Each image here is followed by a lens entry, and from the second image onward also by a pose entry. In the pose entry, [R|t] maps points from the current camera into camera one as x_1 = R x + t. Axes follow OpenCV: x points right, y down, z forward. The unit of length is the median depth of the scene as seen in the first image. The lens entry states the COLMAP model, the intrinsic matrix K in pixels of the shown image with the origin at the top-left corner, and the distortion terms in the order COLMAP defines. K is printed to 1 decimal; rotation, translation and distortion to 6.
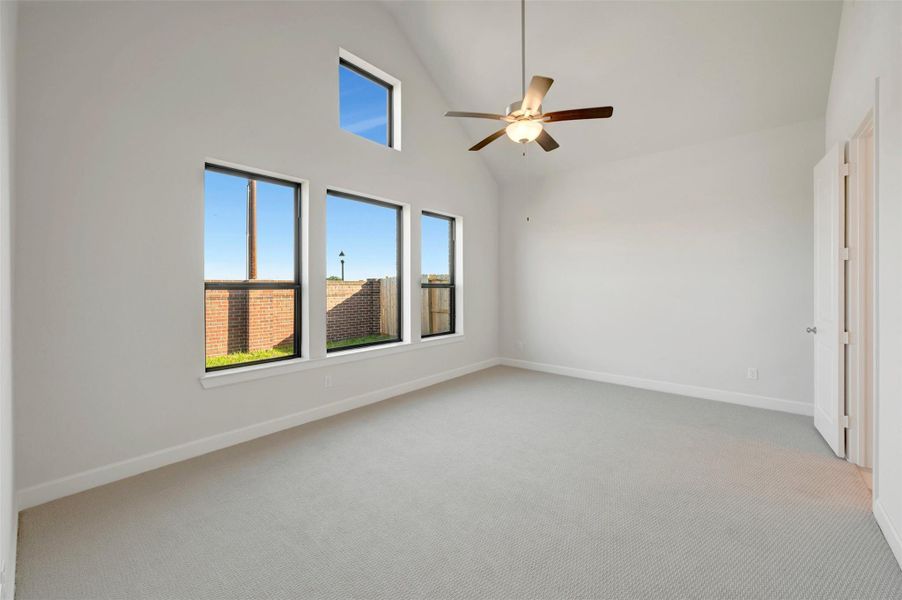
lens RADIAL K [[357.7, 0, 447.9], [0, 357.7, 285.3], [0, 0, 1]] dist [0.000611, 0.000035]
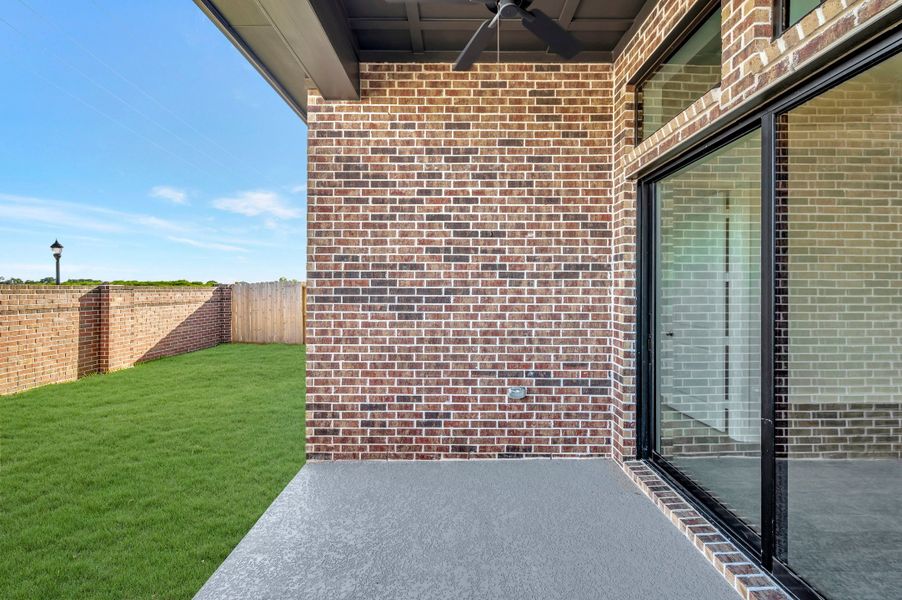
lens RADIAL K [[357.7, 0, 453.6], [0, 357.7, 291.1], [0, 0, 1]] dist [0.000611, 0.000035]
pose [[0.753923, 0.003232, 0.656955, -1.012353], [-0.007089, 0.999970, 0.003216, -0.023242], [-0.656924, -0.007082, 0.753923, -0.320740]]
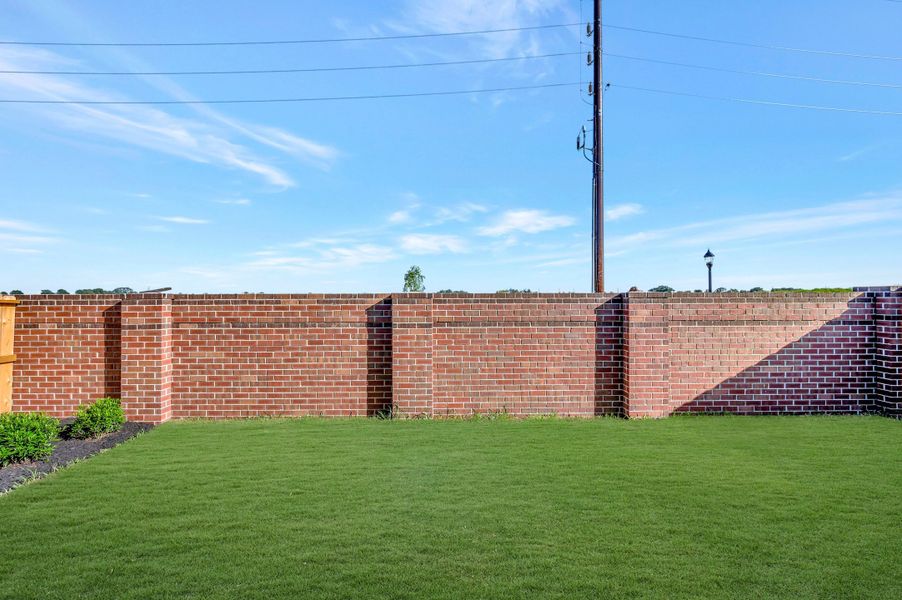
lens RADIAL K [[357.7, 0, 458.3], [0, 357.7, 295.5], [0, 0, 1]] dist [0.000611, 0.000035]
pose [[0.677503, -0.001189, -0.735519, -0.643721], [0.000488, 0.999999, -0.001168, -0.020633], [0.735520, 0.000432, 0.677503, 0.823334]]
